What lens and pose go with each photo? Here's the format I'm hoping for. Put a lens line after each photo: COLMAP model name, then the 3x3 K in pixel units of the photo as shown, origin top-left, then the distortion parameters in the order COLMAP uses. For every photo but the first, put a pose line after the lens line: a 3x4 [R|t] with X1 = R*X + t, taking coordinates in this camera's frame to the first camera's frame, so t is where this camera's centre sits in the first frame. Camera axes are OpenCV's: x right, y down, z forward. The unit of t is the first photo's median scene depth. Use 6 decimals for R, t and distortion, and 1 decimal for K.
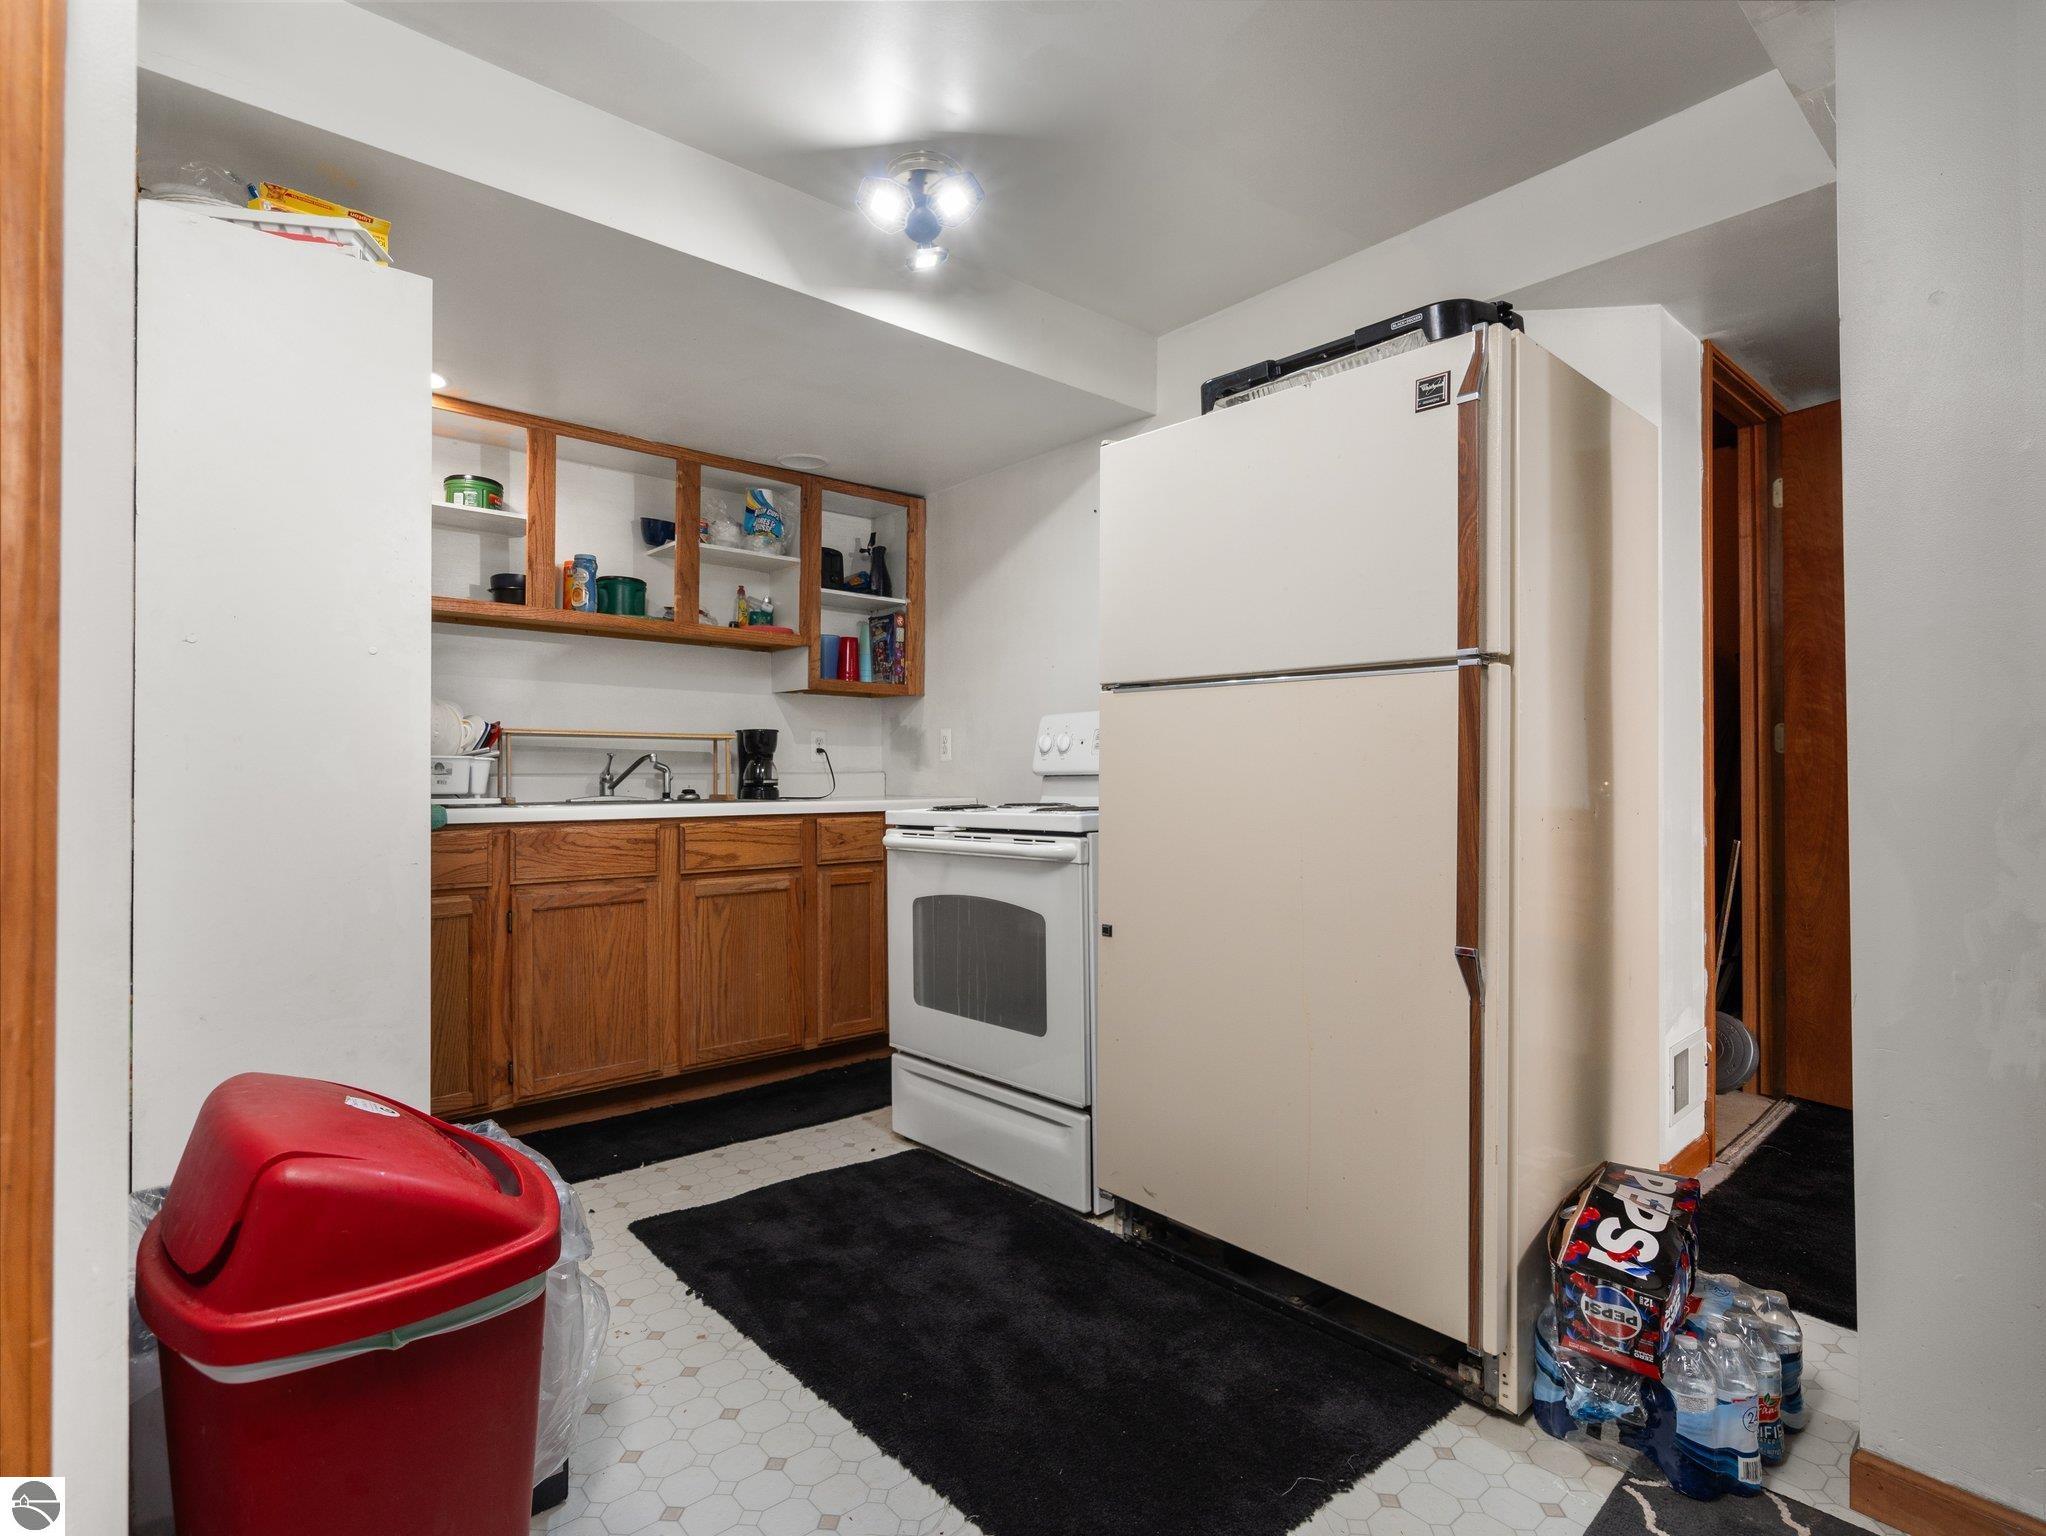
lens RADIAL K [[1045.3, 0, 1023.0], [0, 1045.3, 768.0], [0, 0, 1]] dist [-0.005693, 0.000834]
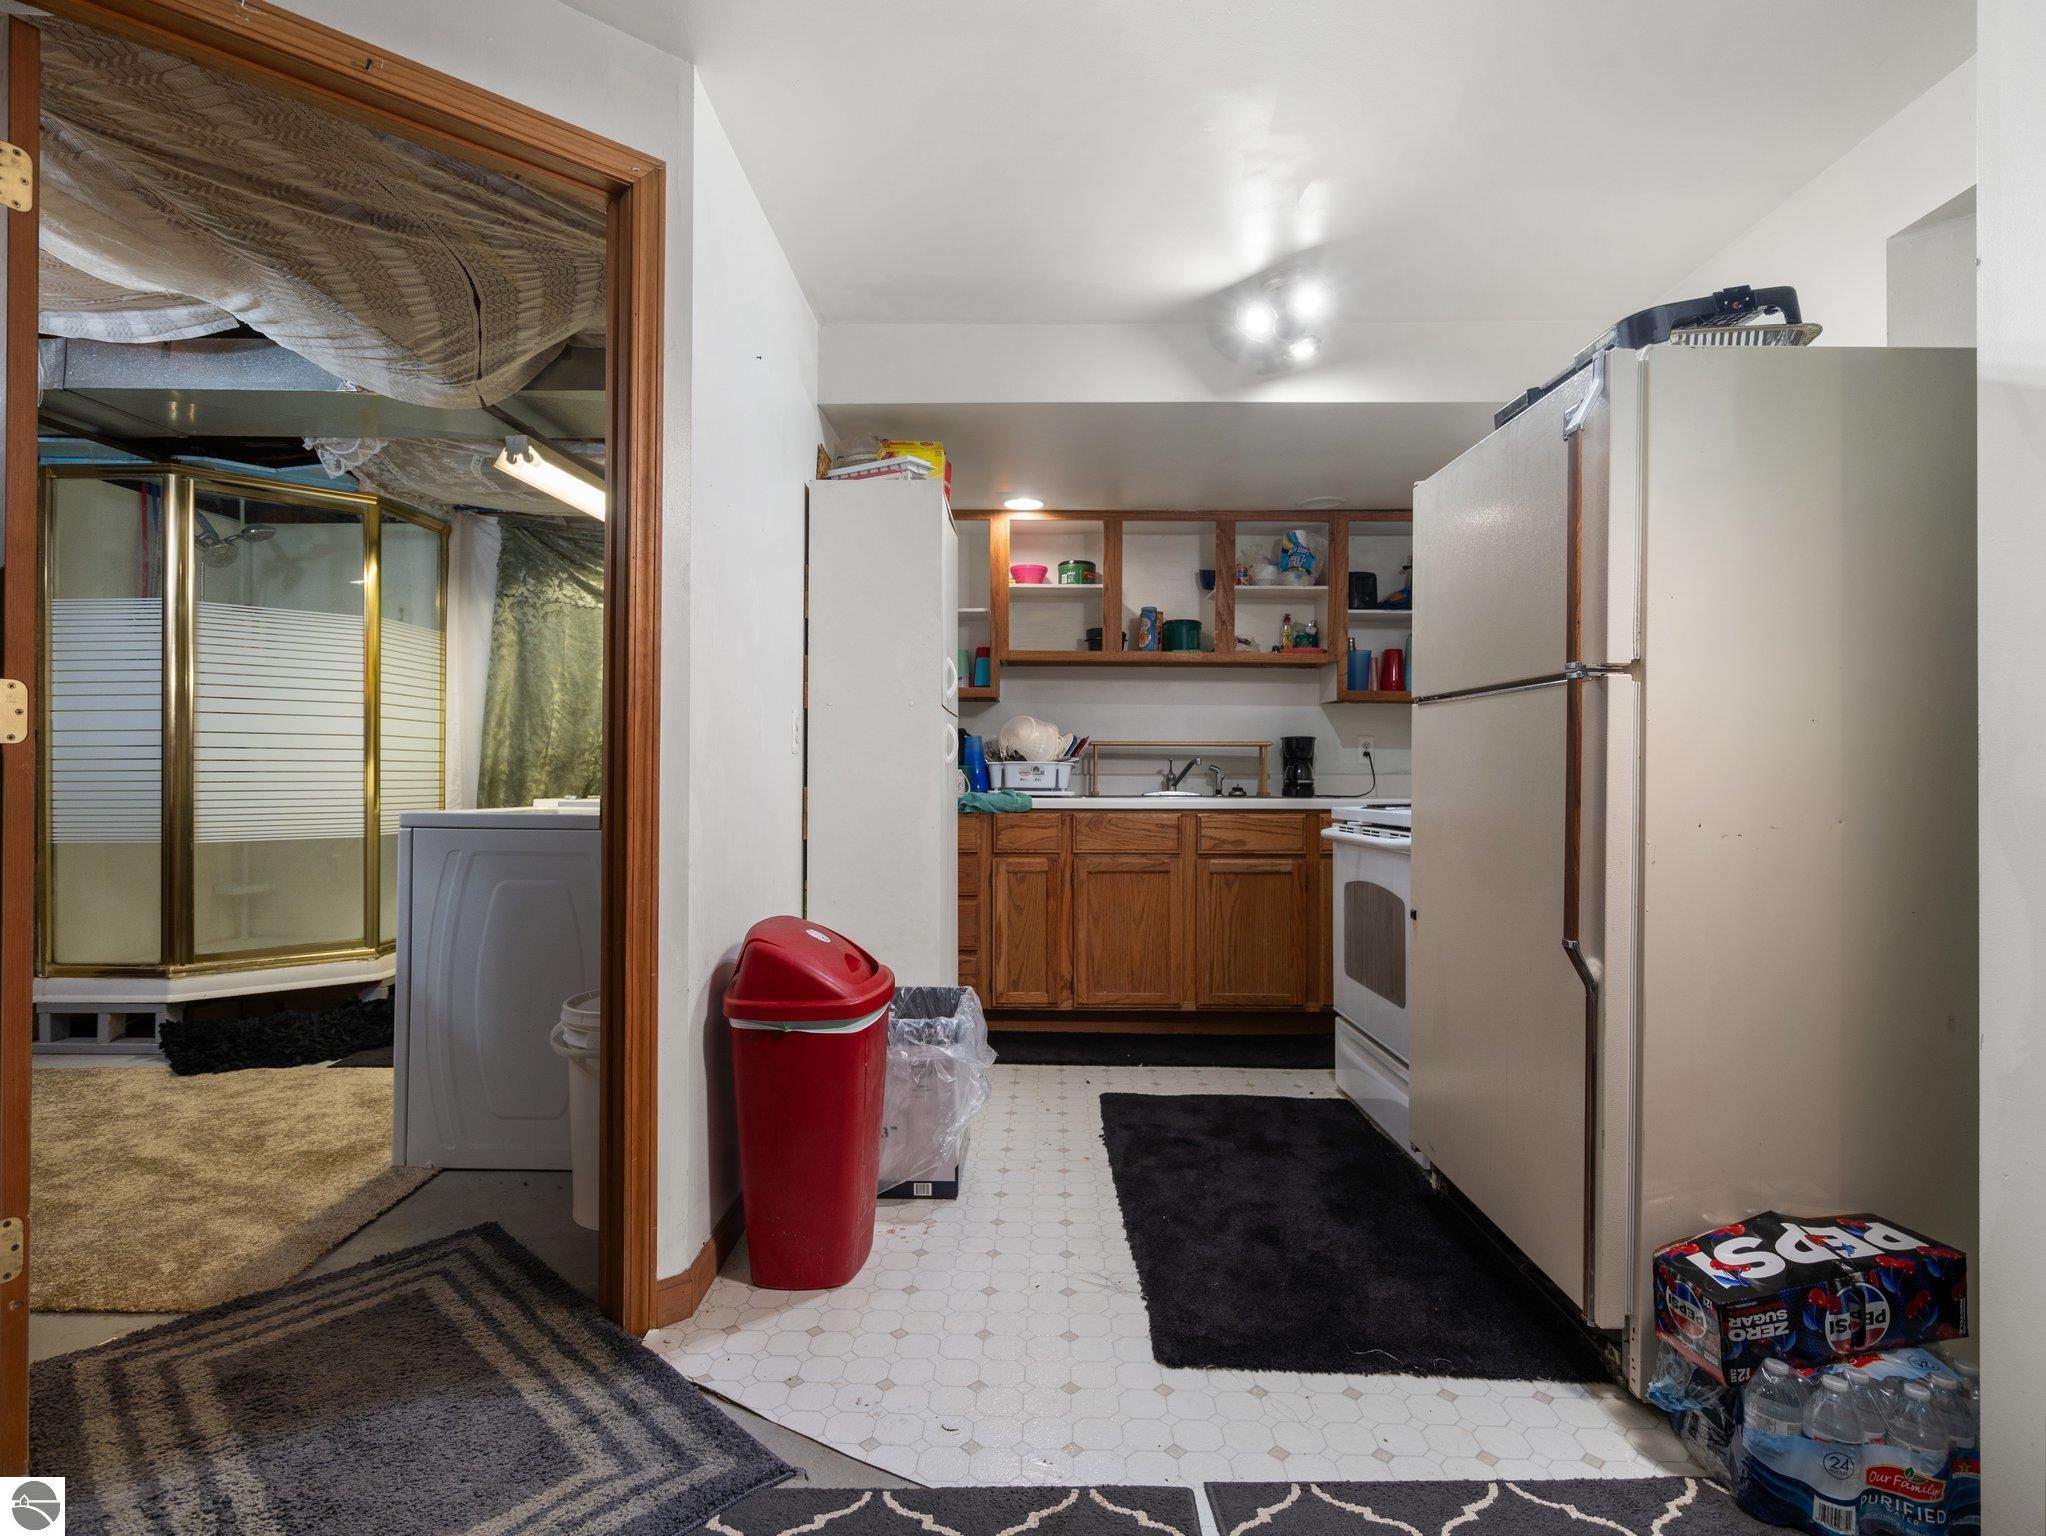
lens RADIAL K [[1068.2, 0, 1012.8], [0, 1068.2, 775.1], [0, 0, 1]] dist [-0.002816, 0.000104]
pose [[0.731711, 0.004999, -0.681596, 0.411375], [0.000446, 0.999969, 0.007812, -0.004302], [0.681615, -0.006020, 0.731687, -0.108963]]
